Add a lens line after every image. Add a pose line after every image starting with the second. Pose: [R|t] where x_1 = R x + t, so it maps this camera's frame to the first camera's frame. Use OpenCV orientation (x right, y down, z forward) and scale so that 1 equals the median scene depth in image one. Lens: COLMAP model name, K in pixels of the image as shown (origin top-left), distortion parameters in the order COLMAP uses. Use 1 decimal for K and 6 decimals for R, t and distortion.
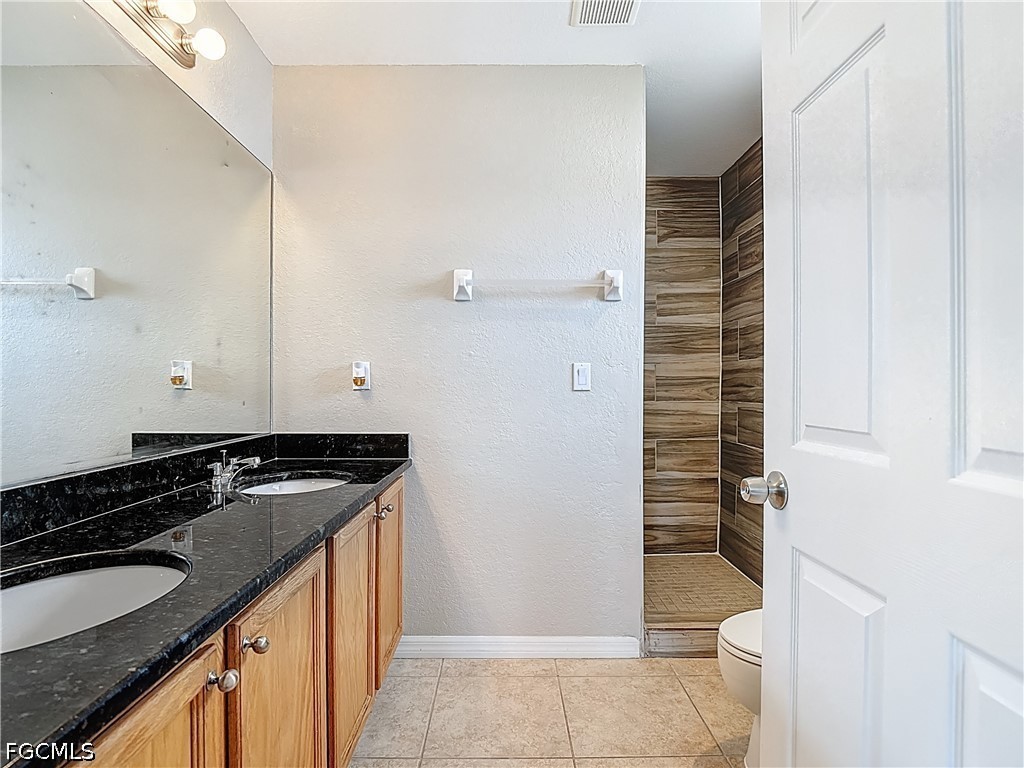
lens RADIAL K [[541.0, 0, 511.5], [0, 541.0, 388.3], [0, 0, 1]] dist [0.004576, -0.013611]
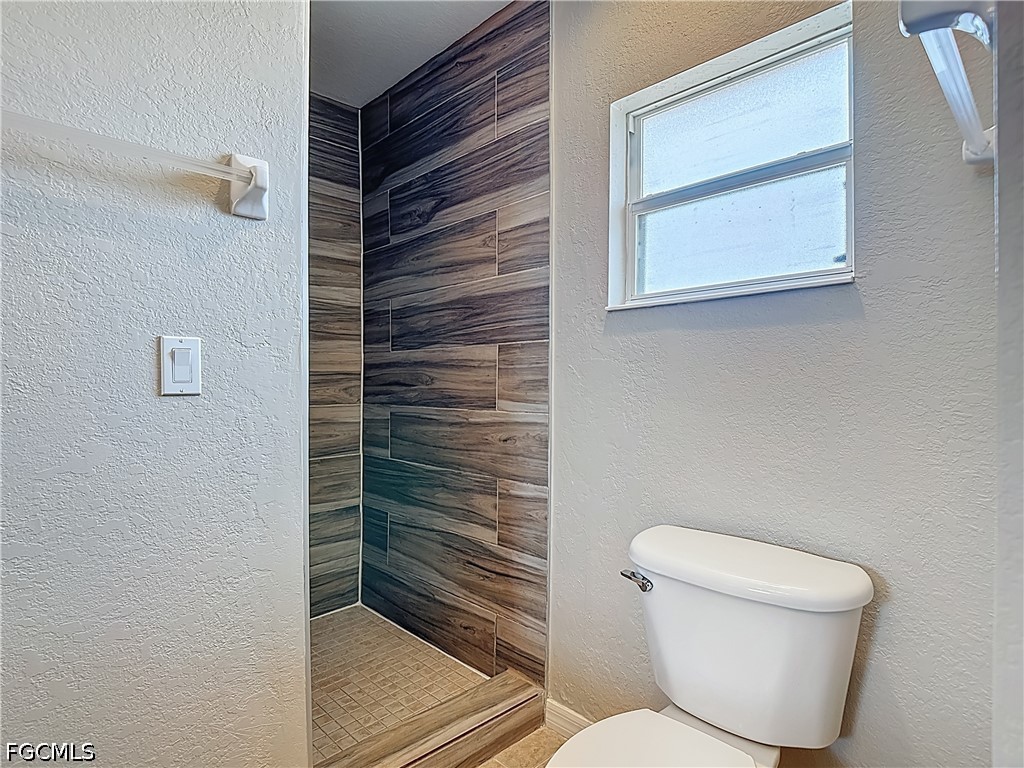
lens RADIAL K [[541.0, 0, 516.9], [0, 541.0, 392.9], [0, 0, 1]] dist [0.004576, -0.013611]
pose [[0.712631, -0.010932, 0.701454, 0.005910], [0.002042, 0.999907, 0.013508, -0.002216], [-0.701536, -0.008194, 0.712587, 0.302765]]
